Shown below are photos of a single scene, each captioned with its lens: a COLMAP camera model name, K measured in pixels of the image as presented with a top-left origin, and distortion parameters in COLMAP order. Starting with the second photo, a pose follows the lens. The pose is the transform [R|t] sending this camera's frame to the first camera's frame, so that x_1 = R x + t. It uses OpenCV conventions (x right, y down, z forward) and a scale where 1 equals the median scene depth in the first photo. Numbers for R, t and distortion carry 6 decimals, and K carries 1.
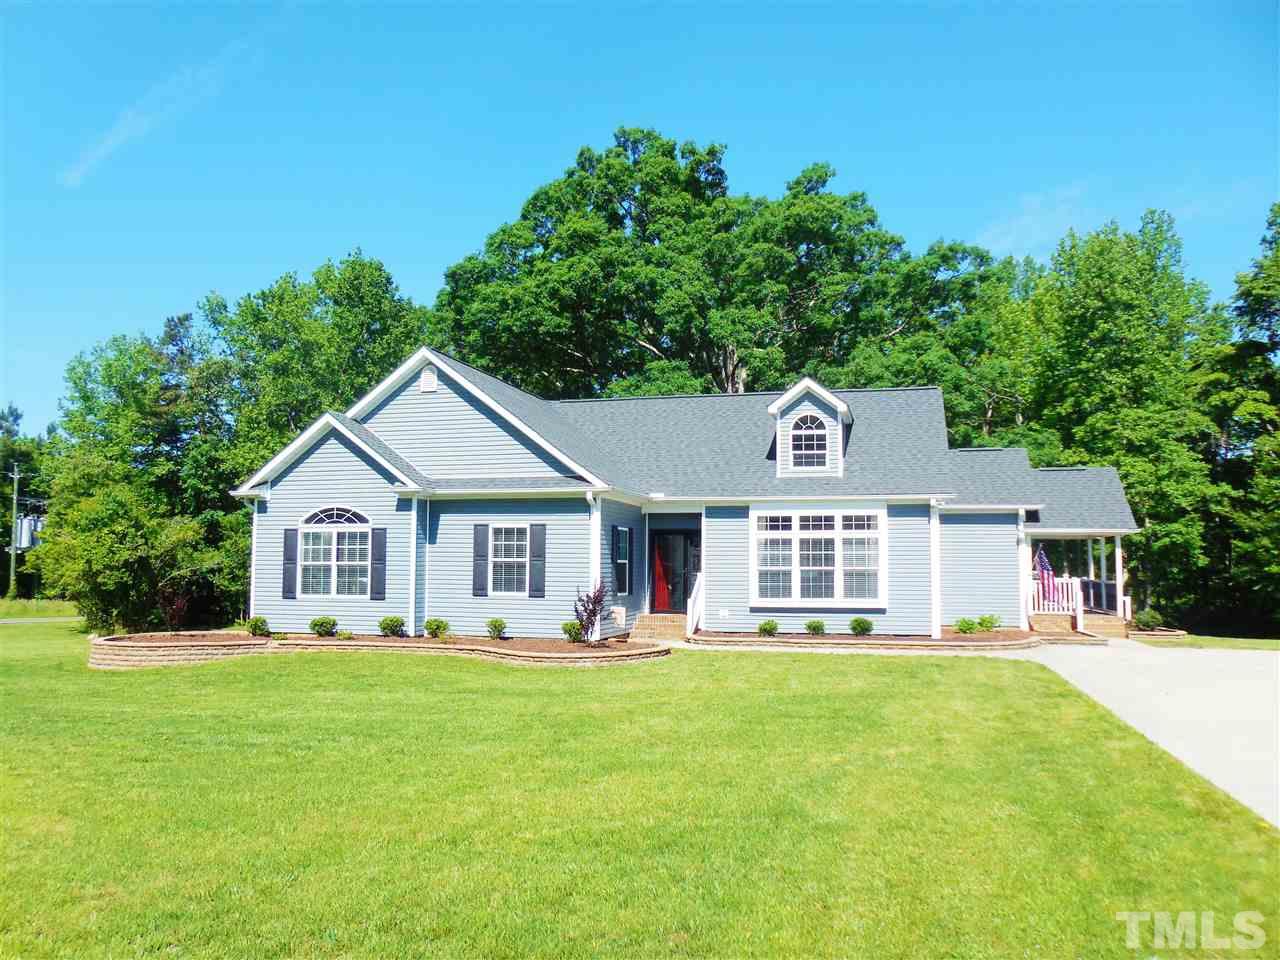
lens RADIAL K [[984.5, 0, 636.3], [0, 984.5, 479.8], [0, 0, 1]] dist [-0.150523, 0.294281]
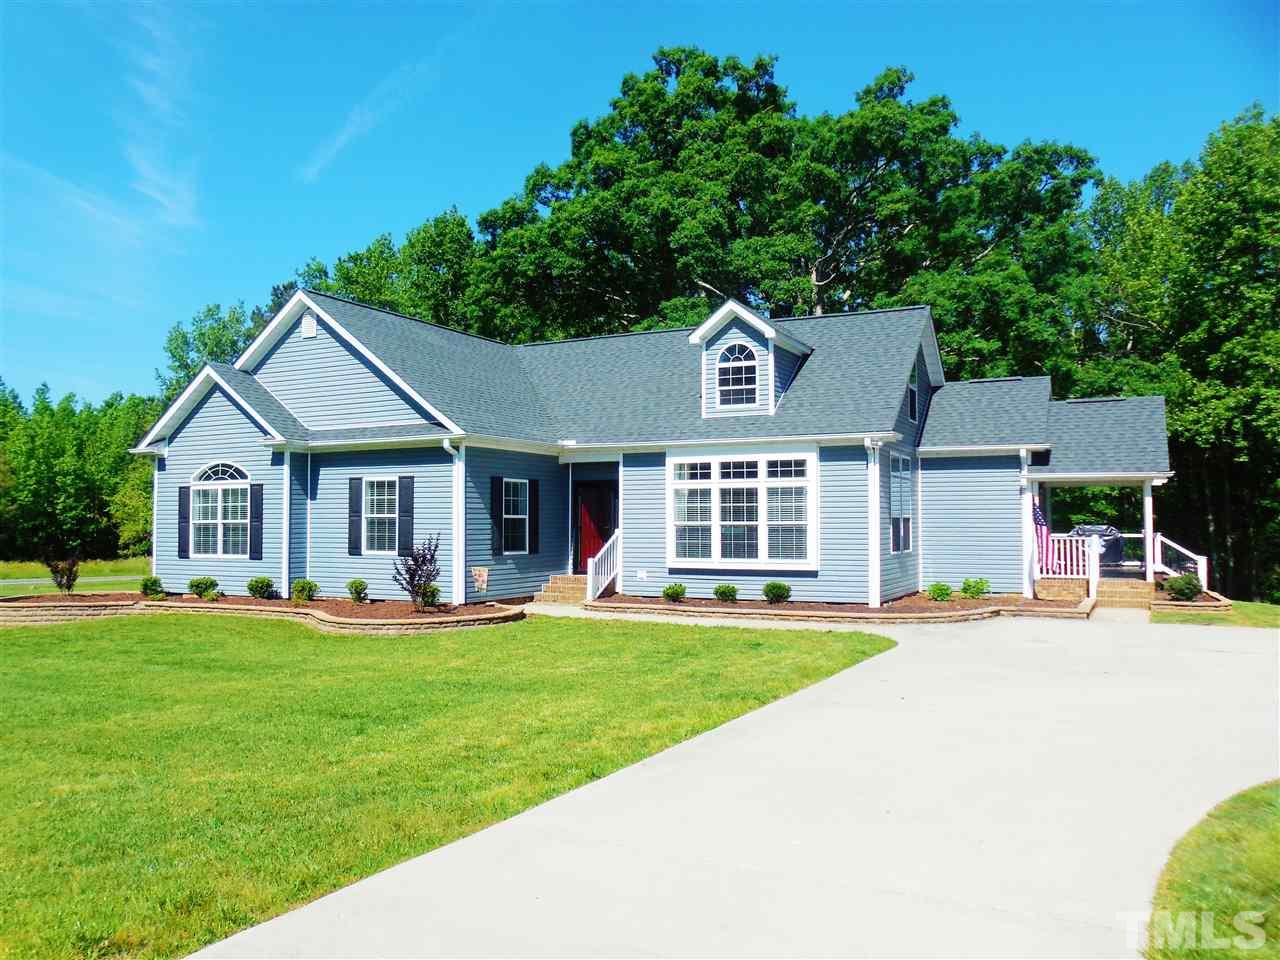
lens RADIAL K [[980.4, 0, 645.7], [0, 980.4, 478.7], [0, 0, 1]] dist [-0.078580, 0.054464]
pose [[0.977804, -0.016510, -0.208872, 0.280368], [0.024893, 0.998984, 0.037568, 0.017388], [0.208039, -0.041933, 0.977221, 0.149255]]
